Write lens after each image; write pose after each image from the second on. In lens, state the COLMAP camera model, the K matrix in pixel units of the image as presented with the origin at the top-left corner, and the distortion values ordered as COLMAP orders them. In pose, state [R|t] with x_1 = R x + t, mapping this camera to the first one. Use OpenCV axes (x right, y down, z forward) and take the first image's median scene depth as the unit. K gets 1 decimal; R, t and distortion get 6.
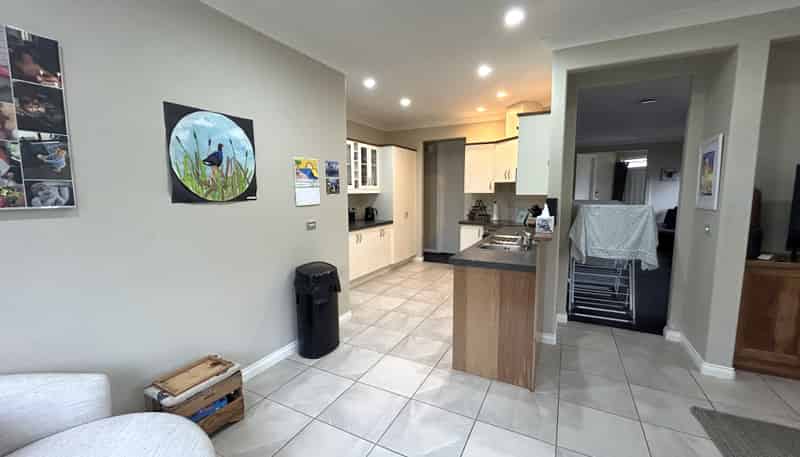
lens RADIAL K [[323.6, 0, 400.9], [0, 323.6, 228.7], [0, 0, 1]] dist [0.000199, -0.000035]
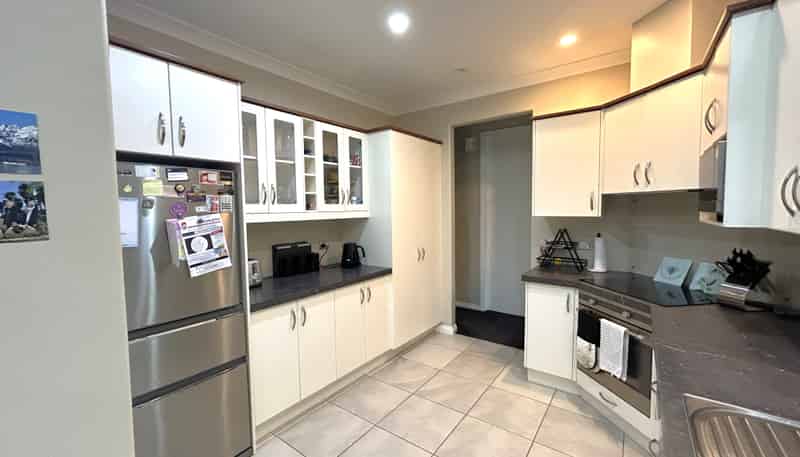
lens RADIAL K [[323.6, 0, 399.4], [0, 323.6, 228.0], [0, 0, 1]] dist [0.000199, -0.000035]
pose [[0.987222, -0.001689, -0.159339, 0.074375], [-0.007221, 0.998443, -0.055321, -0.063781], [0.159185, 0.055765, 0.985673, 0.478122]]
